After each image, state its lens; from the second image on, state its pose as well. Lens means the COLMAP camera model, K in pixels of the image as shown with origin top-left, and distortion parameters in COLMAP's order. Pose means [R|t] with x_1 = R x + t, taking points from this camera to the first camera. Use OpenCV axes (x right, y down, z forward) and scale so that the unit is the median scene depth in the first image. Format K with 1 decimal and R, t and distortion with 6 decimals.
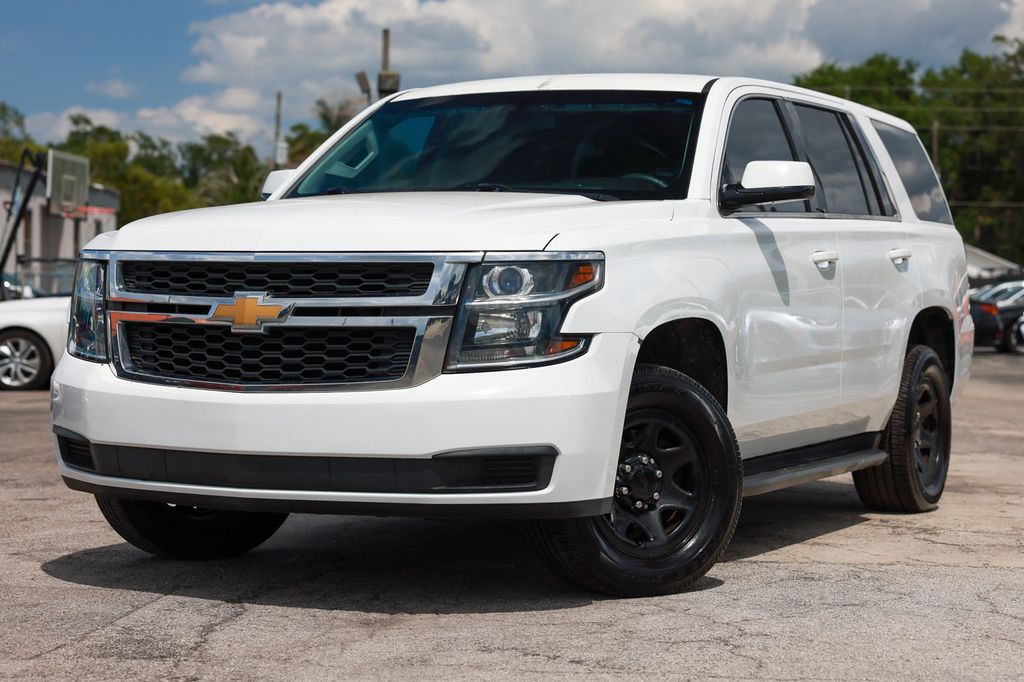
lens RADIAL K [[2092.4, 0, 505.0], [0, 2092.4, 321.8], [0, 0, 1]] dist [0.187909, 0.076447]
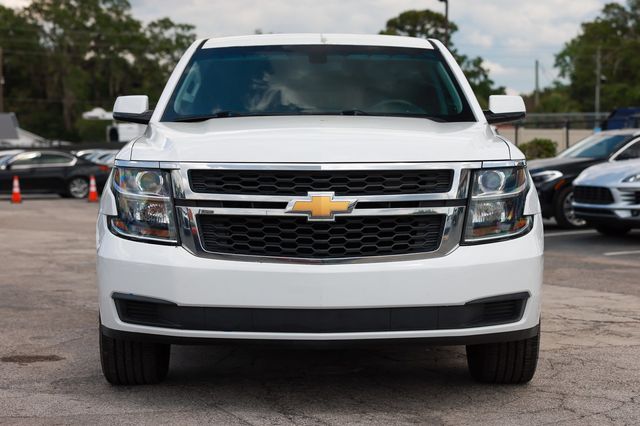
lens RADIAL K [[1307.8, 0, 315.6], [0, 1307.8, 201.0], [0, 0, 1]] dist [0.187909, 0.076447]
pose [[0.899590, -0.026347, 0.435940, -0.491290], [0.017411, 0.999549, 0.024481, -0.028876], [-0.436388, -0.014433, 0.899643, 0.216111]]
